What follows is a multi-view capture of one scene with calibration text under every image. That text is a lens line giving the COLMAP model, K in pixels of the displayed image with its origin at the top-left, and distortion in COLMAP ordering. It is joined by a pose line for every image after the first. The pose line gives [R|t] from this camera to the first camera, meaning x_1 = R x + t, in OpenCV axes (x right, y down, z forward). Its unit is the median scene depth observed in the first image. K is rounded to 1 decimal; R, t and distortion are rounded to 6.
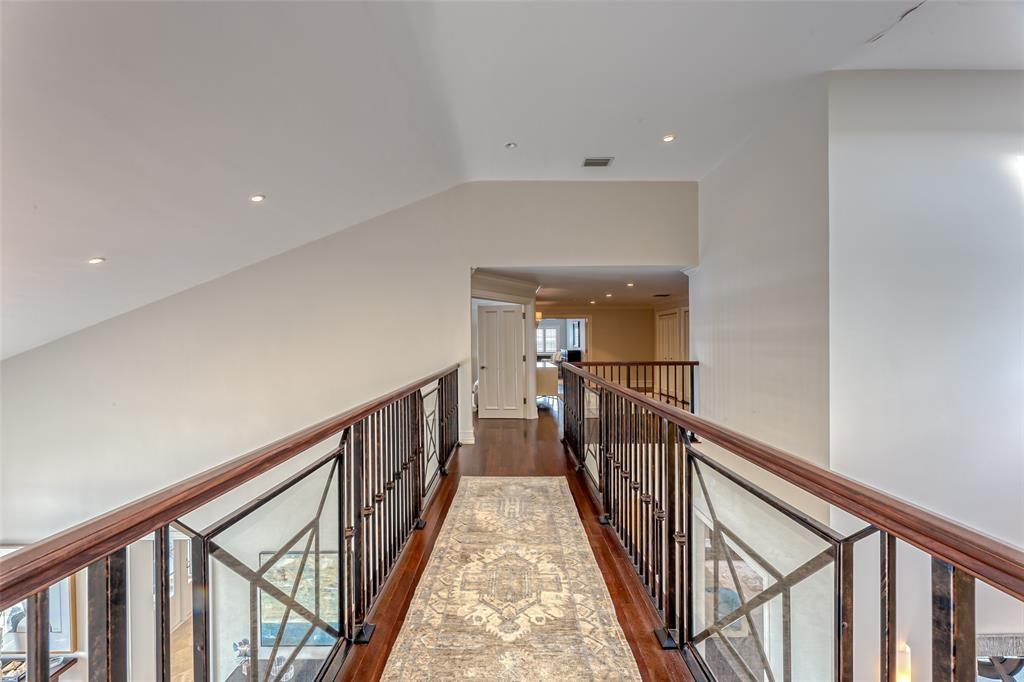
lens RADIAL K [[414.4, 0, 512.0], [0, 414.4, 341.0], [0, 0, 1]] dist [-0.000022, 0.000119]
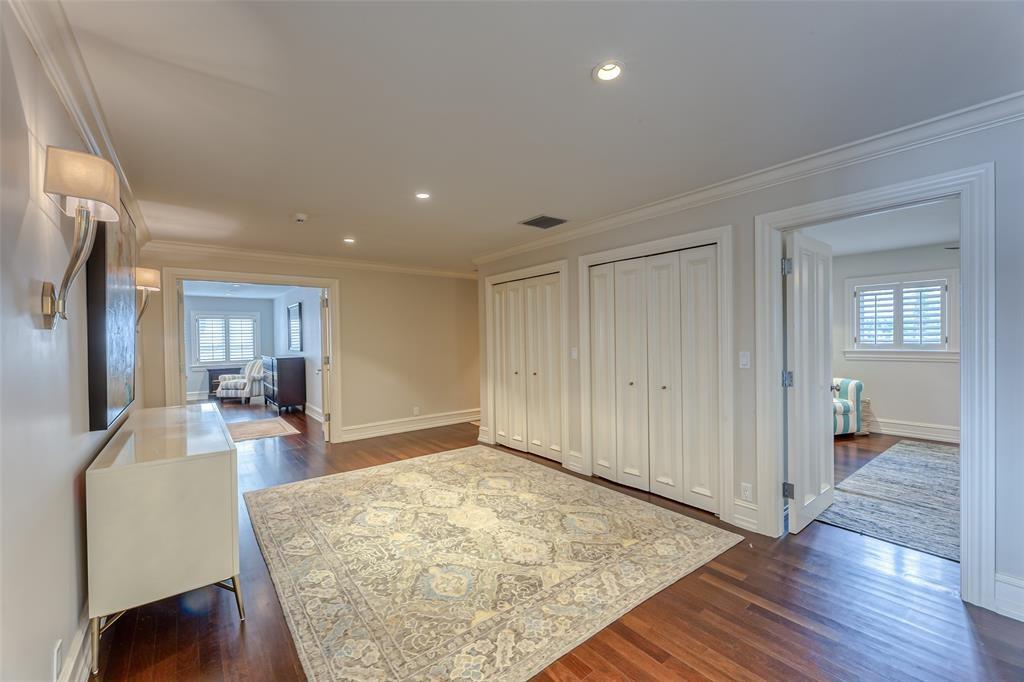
lens RADIAL K [[414.4, 0, 512.0], [0, 414.4, 341.0], [0, 0, 1]] dist [-0.000022, 0.000119]
pose [[0.790848, -0.014172, 0.611849, 0.046121], [0.013194, 0.999894, 0.006107, 0.001903], [-0.611871, 0.003243, 0.790951, 0.380044]]
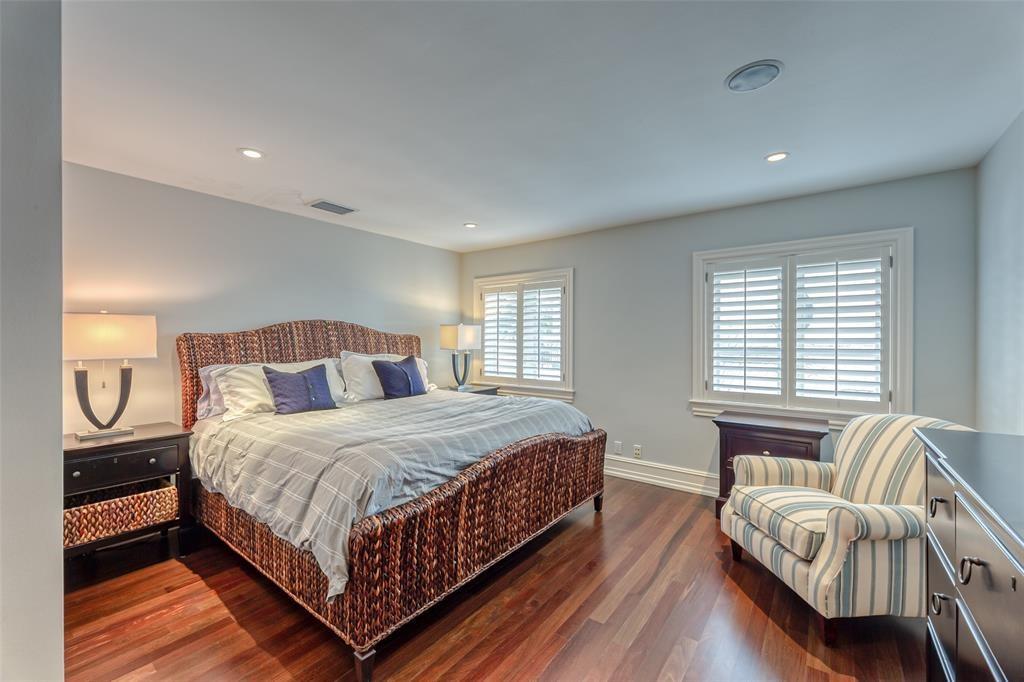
lens RADIAL K [[414.4, 0, 512.0], [0, 414.4, 341.0], [0, 0, 1]] dist [-0.000022, 0.000119]
pose [[0.790093, 0.008524, -0.612928, 0.104364], [-0.006407, 0.999964, 0.005649, 0.002523], [0.612954, -0.000536, 0.790119, 0.884359]]
